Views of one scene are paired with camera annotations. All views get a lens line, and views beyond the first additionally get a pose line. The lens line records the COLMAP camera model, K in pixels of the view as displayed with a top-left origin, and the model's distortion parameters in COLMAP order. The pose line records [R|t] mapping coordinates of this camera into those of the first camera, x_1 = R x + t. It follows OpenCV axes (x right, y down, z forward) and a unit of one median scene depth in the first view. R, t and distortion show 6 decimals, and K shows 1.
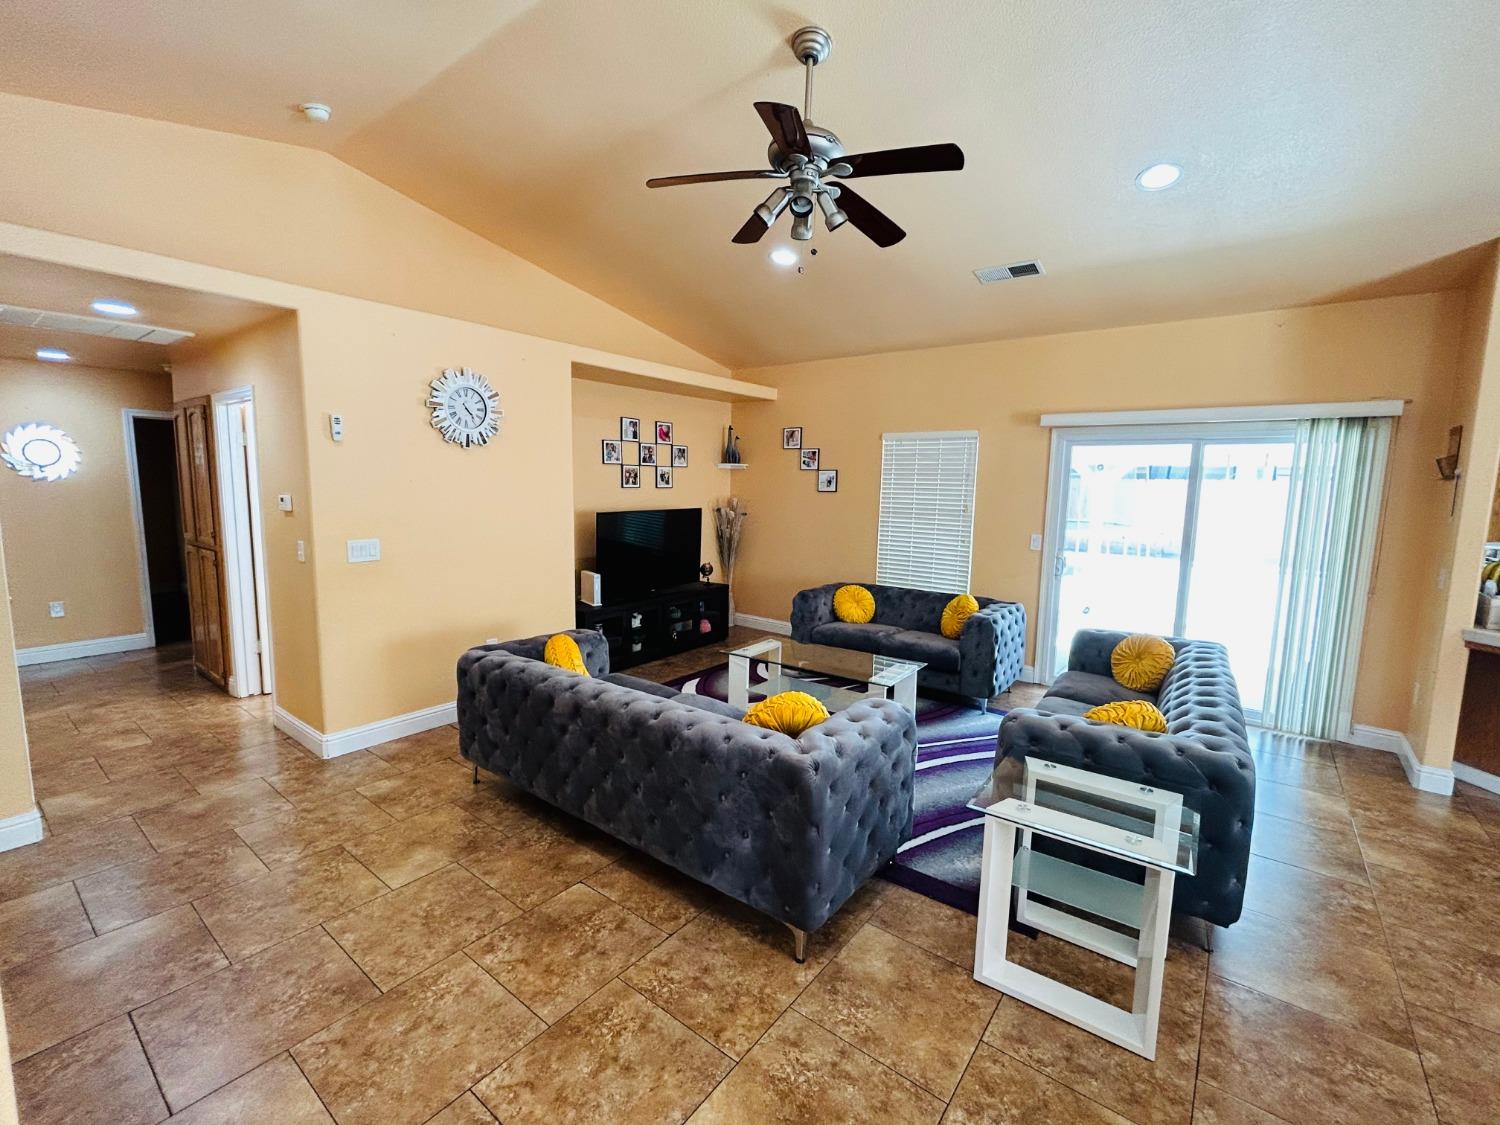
lens RADIAL K [[653.3, 0, 750.9], [0, 653.3, 564.3], [0, 0, 1]] dist [-0.004768, -0.000638]
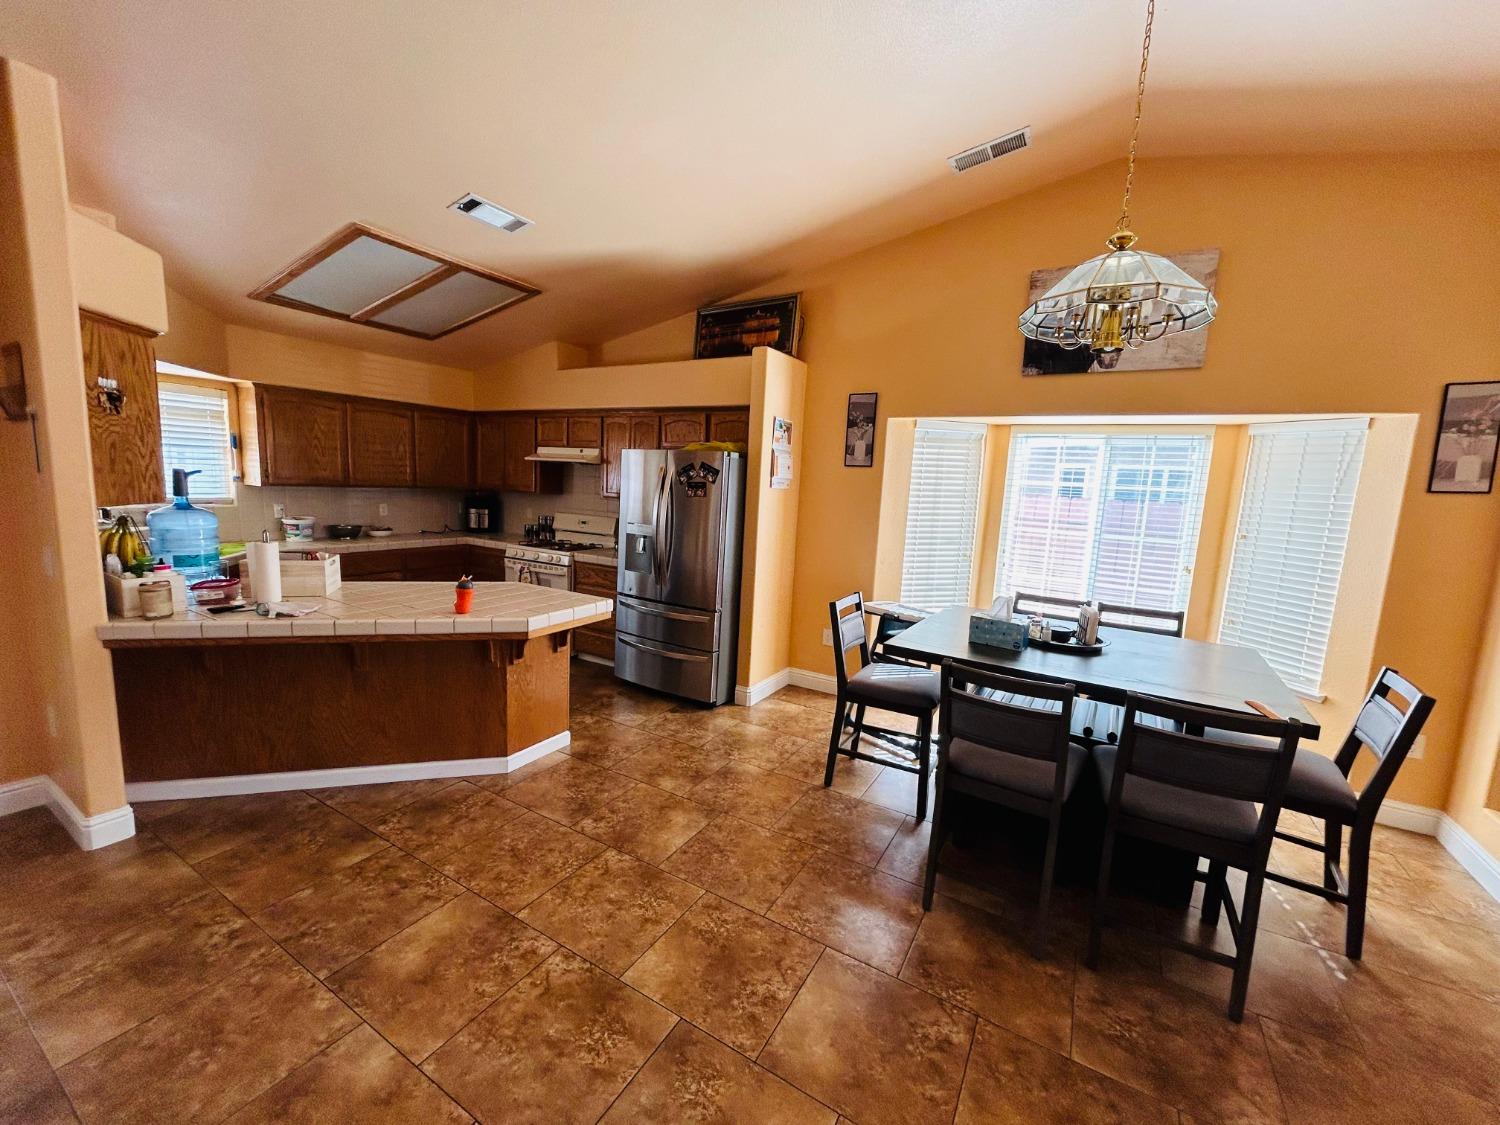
lens RADIAL K [[606.9, 0, 750.8], [0, 606.9, 562.4], [0, 0, 1]] dist [-0.002606, -0.000327]
pose [[-0.121977, -0.159894, 0.979569, 0.327334], [0.073235, 0.982798, 0.169541, -0.033678], [-0.989827, 0.092418, -0.108169, 0.314297]]
